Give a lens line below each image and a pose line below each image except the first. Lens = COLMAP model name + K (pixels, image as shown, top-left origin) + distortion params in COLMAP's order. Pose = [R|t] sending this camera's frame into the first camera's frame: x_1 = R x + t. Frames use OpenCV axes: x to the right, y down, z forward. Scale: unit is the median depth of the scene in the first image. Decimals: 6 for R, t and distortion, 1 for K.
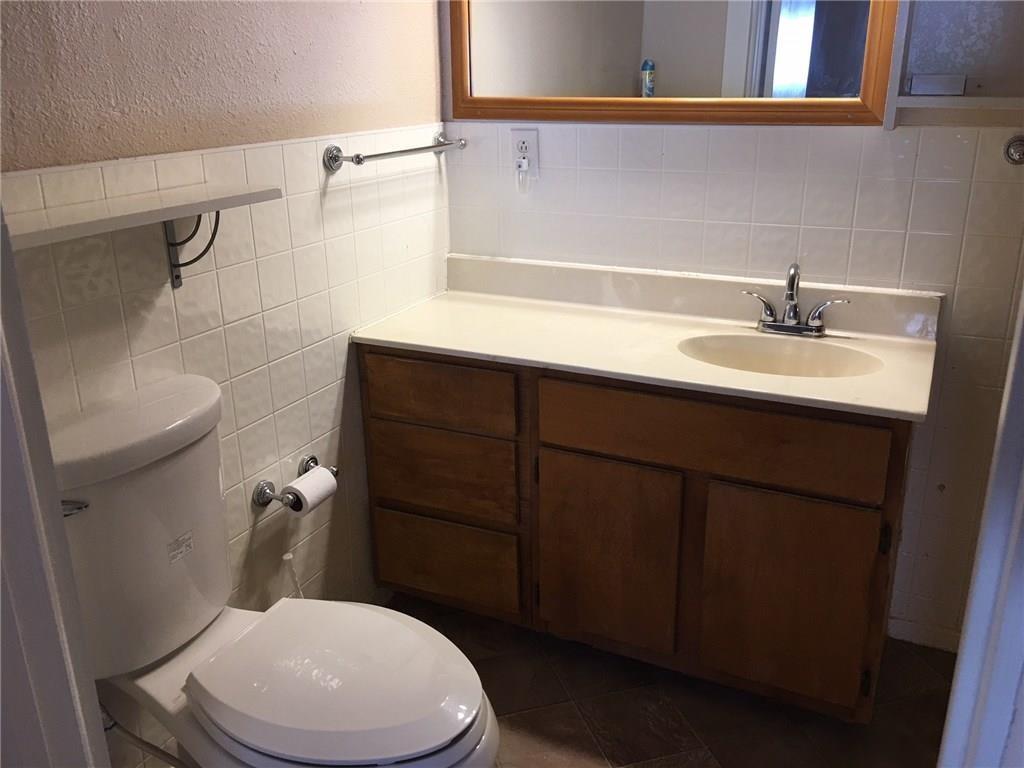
lens RADIAL K [[883.1, 0, 506.2], [0, 883.1, 382.1], [0, 0, 1]] dist [0.050885, -0.069427]
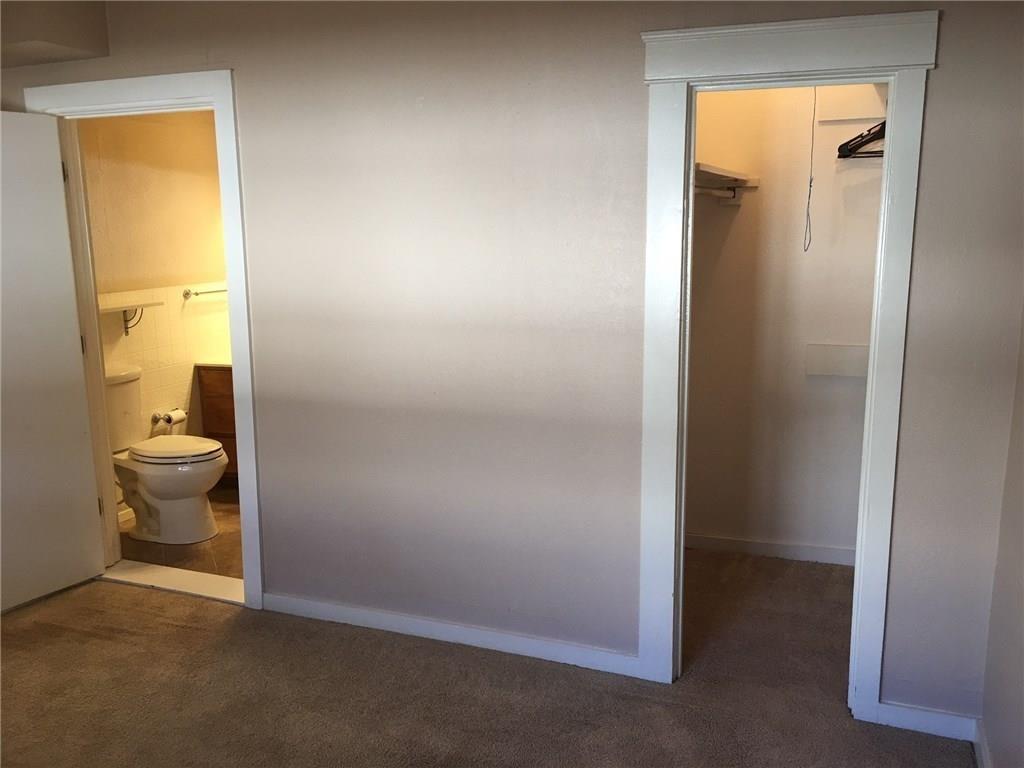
lens RADIAL K [[883.1, 0, 517.8], [0, 883.1, 388.8], [0, 0, 1]] dist [0.050885, -0.069427]
pose [[0.994912, -0.020038, 0.098731, 0.526928], [0.035014, 0.987702, -0.152380, 0.474436], [-0.094464, 0.155061, 0.983378, -1.684355]]
